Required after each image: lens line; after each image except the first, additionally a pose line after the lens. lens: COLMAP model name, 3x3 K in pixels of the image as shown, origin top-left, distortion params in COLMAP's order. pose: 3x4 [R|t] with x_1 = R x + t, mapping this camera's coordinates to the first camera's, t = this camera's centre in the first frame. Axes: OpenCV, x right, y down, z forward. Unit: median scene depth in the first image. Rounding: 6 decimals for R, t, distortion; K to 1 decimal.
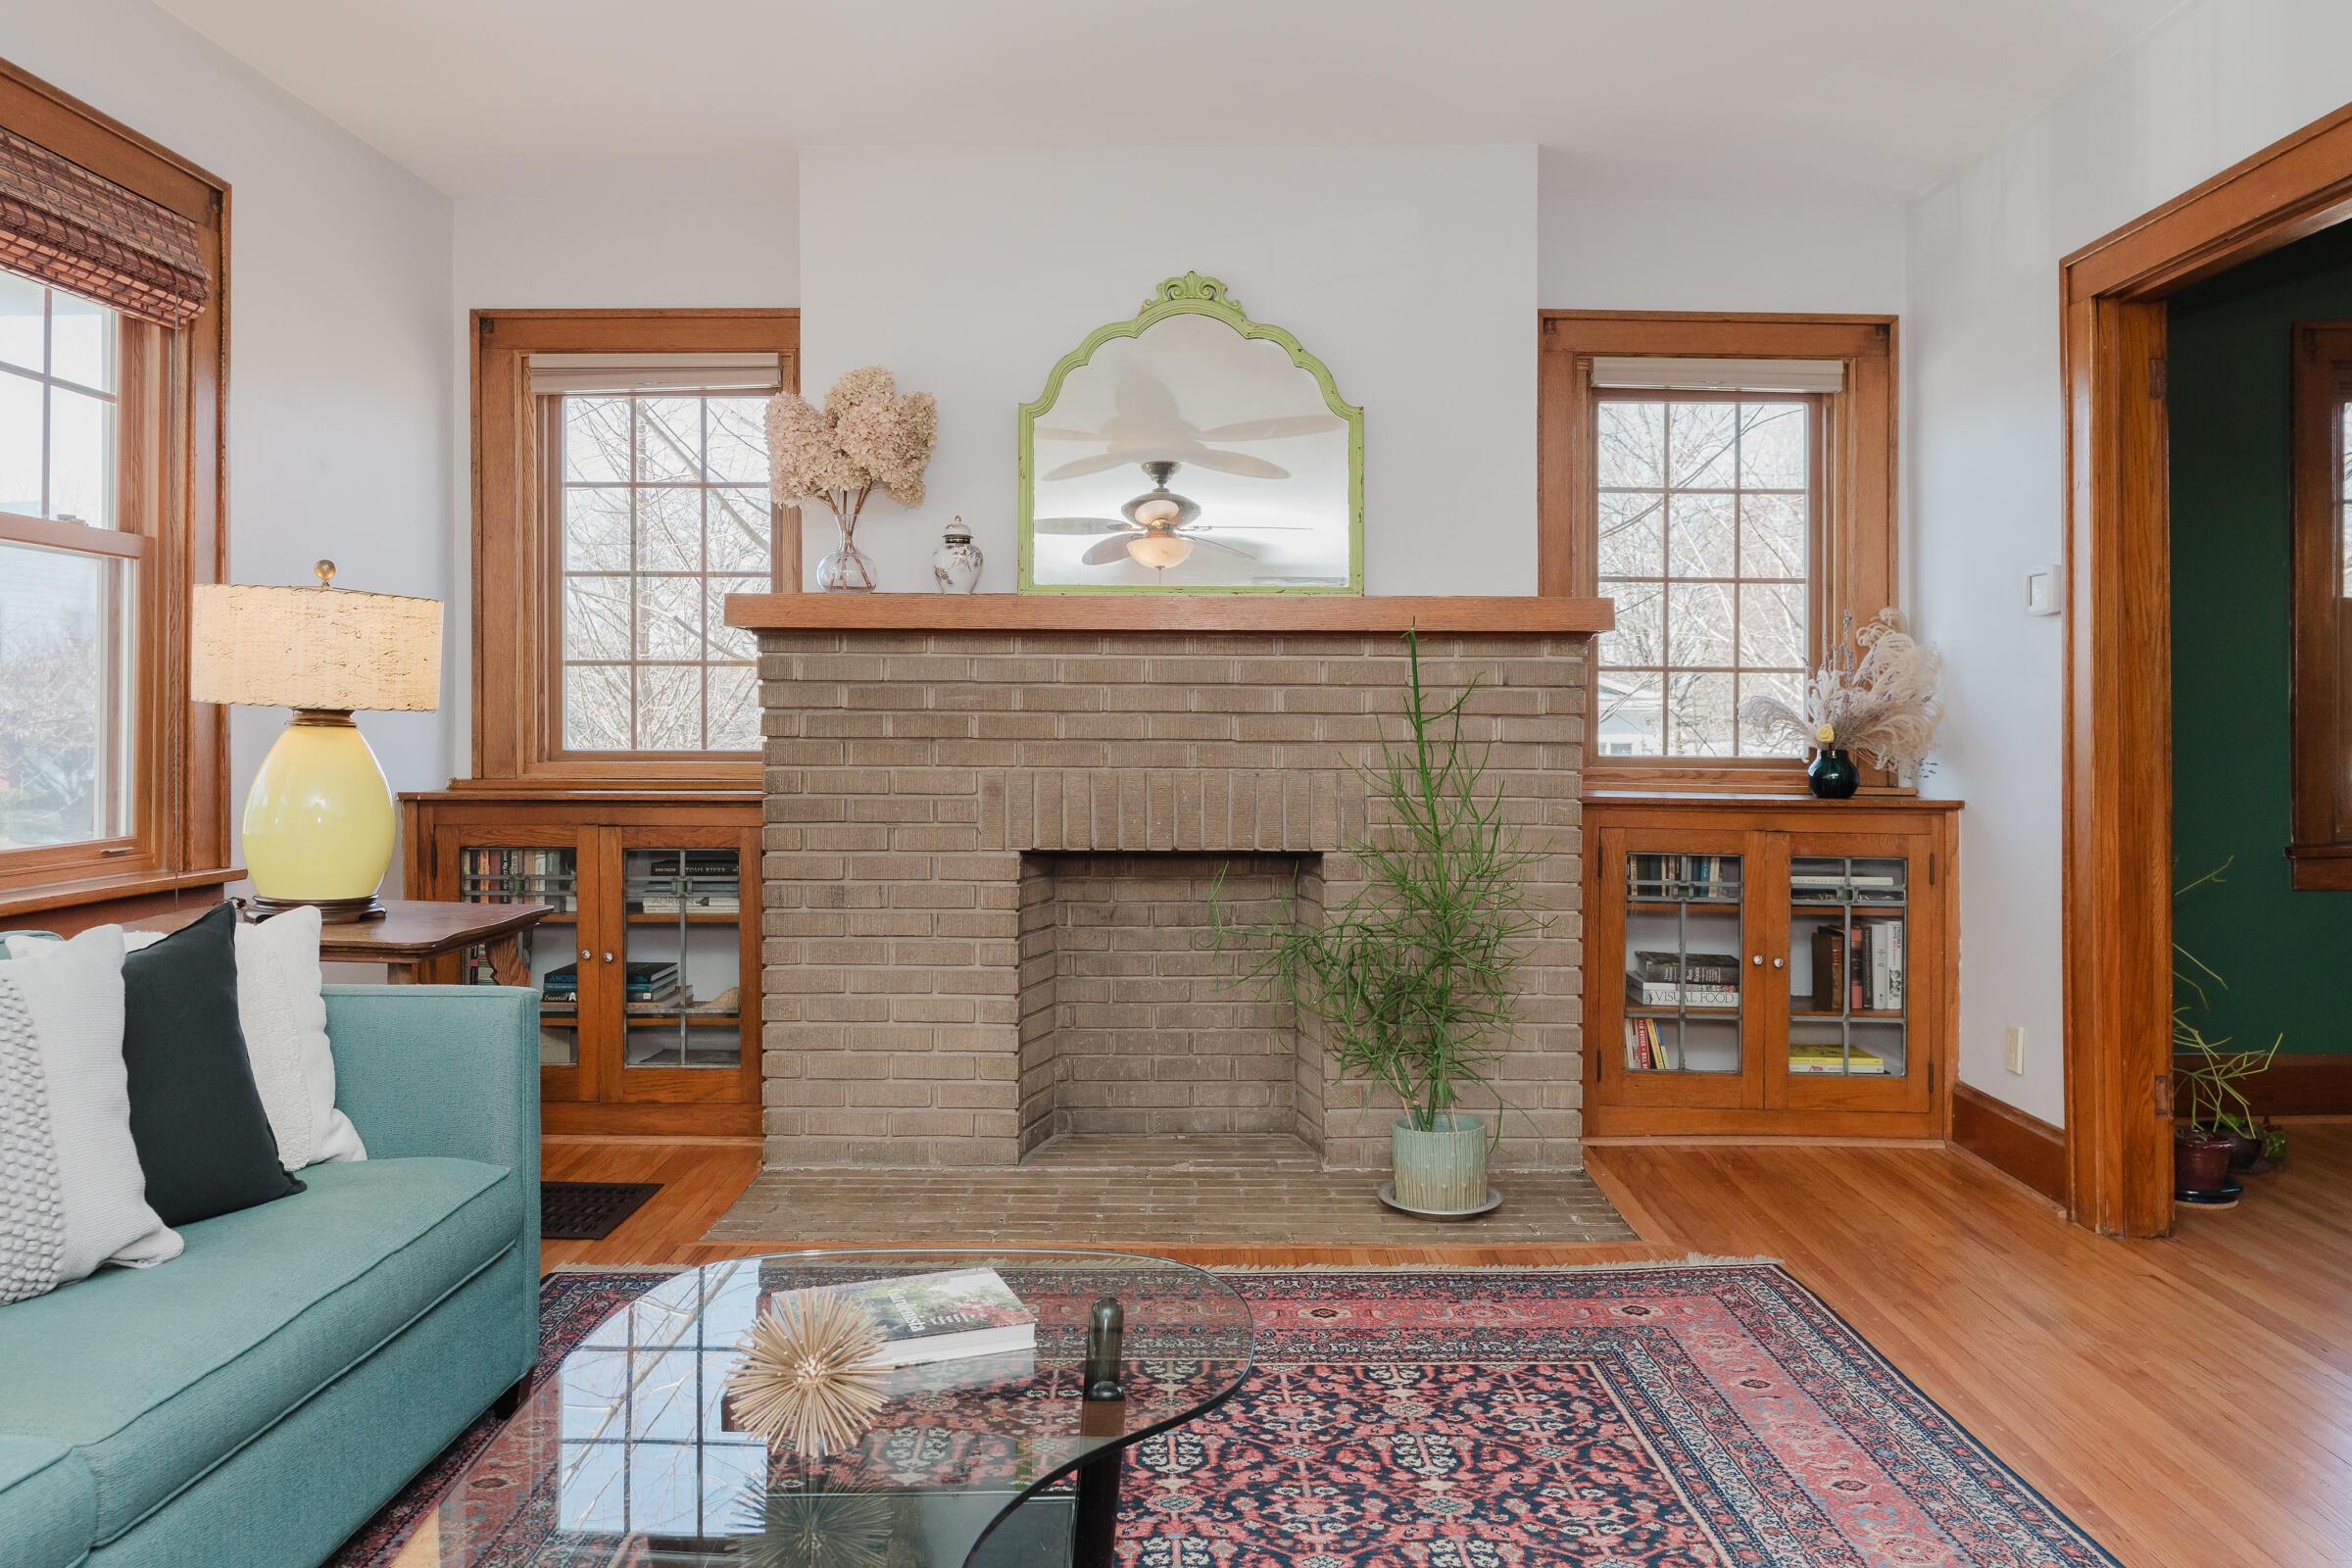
lens RADIAL K [[1739.0, 0, 1171.7], [0, 1739.0, 711.7], [0, 0, 1]] dist [-0.004332, 0.007105]
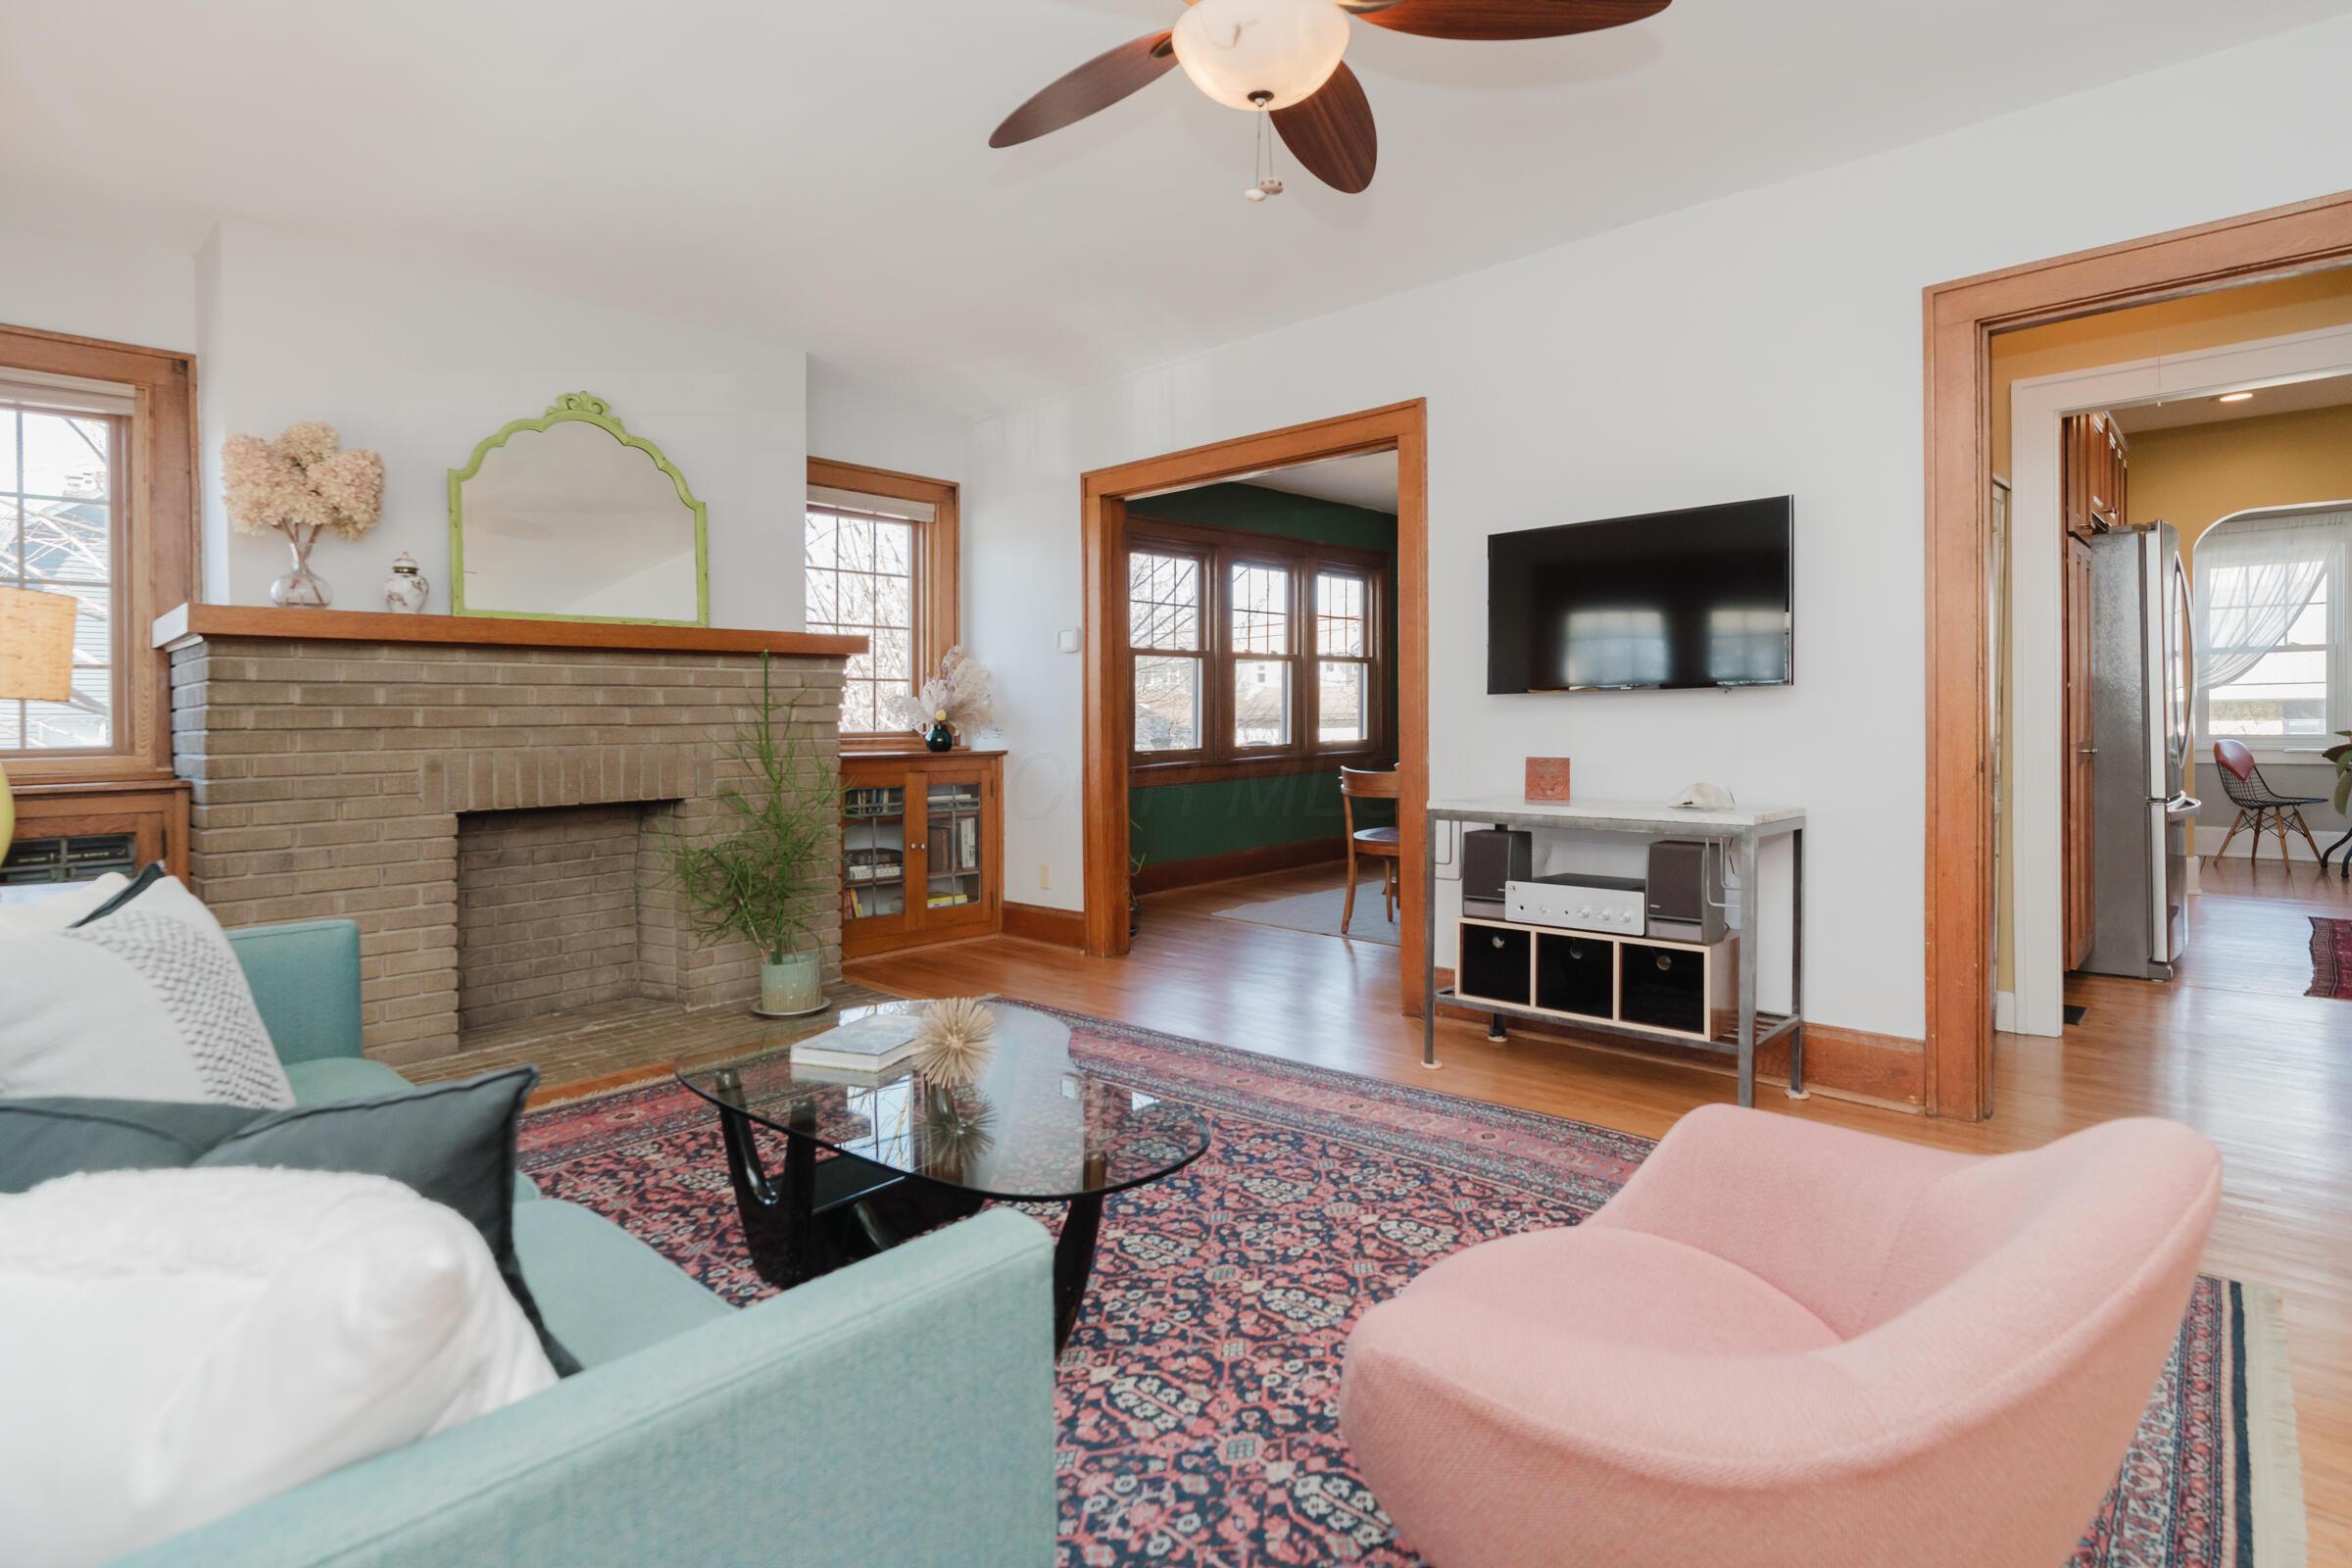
lens RADIAL K [[1214.1, 0, 1204.4], [0, 1214.1, 721.8], [0, 0, 1]] dist [0.002715, 0.001034]
pose [[0.661628, -0.017451, 0.749629, -0.394189], [0.014940, 0.999837, 0.010090, 0.010998], [-0.749684, 0.004523, 0.661781, -0.023708]]
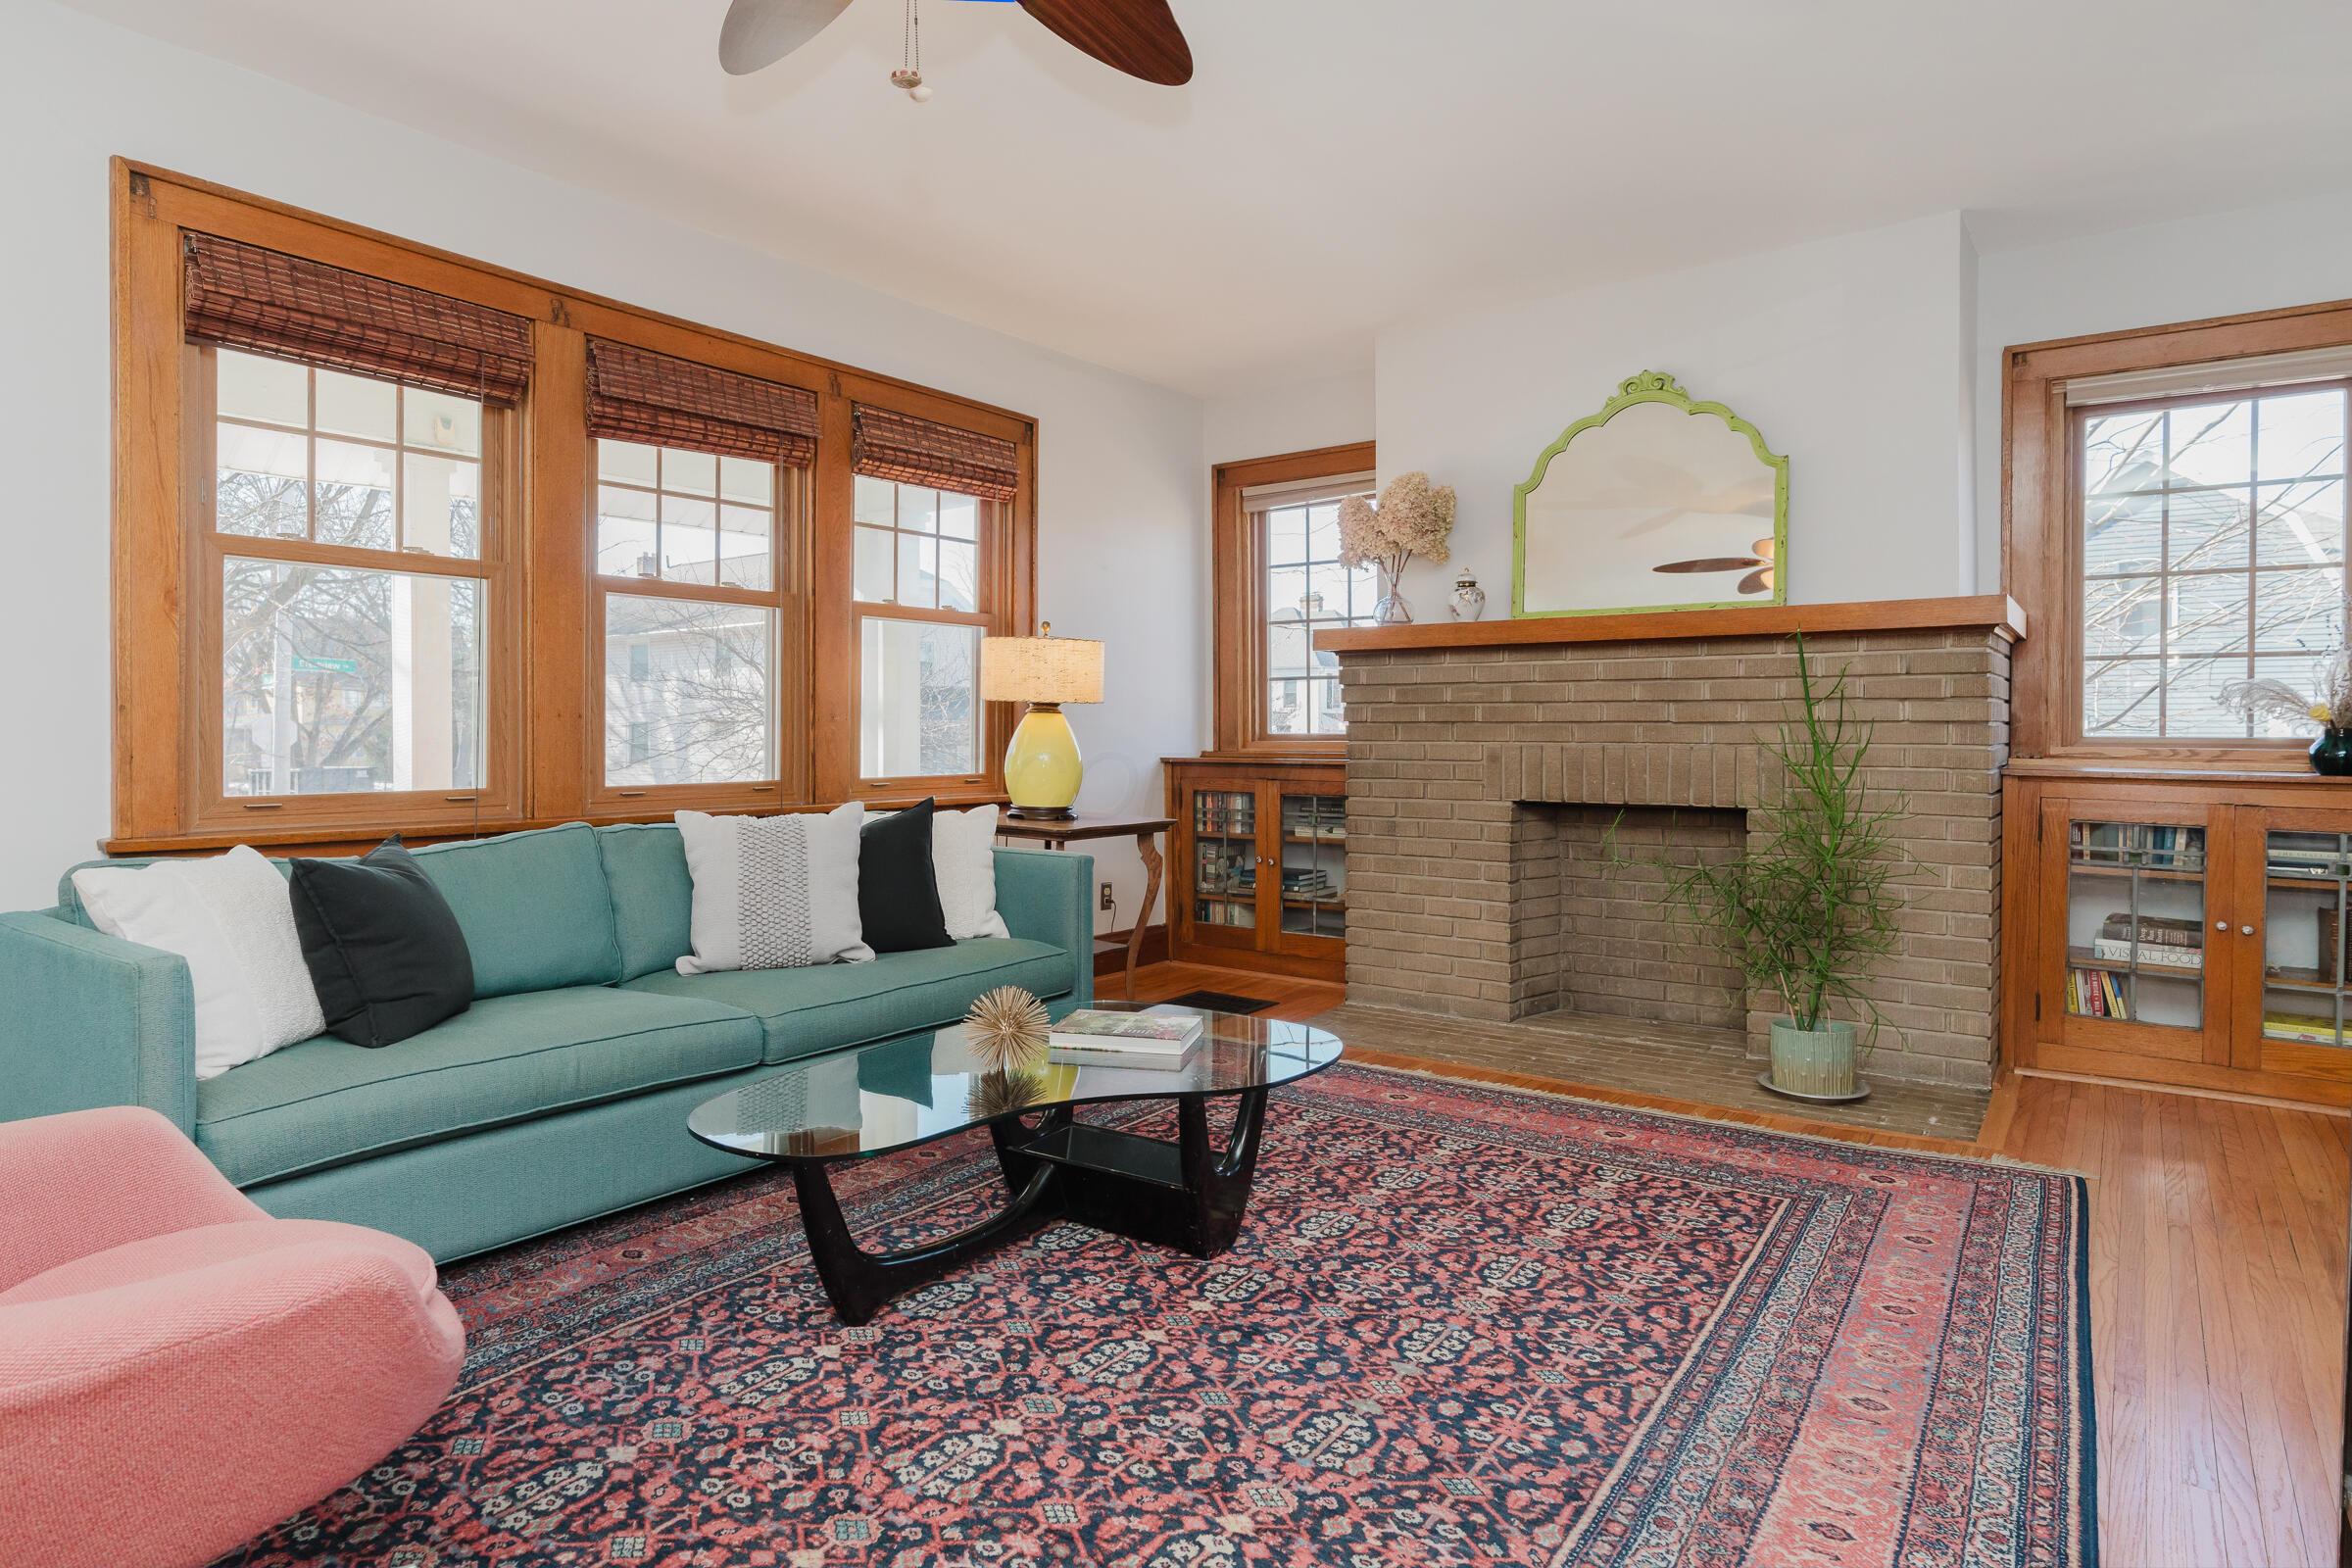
lens RADIAL K [[1283.1, 0, 1148.0], [0, 1283.1, 737.1], [0, 0, 1]] dist [-0.010350, 0.005334]
pose [[0.808266, -0.002599, -0.588812, 0.284415], [0.007014, 0.999962, 0.005214, 0.020005], [0.588776, -0.008344, 0.808253, -0.017773]]
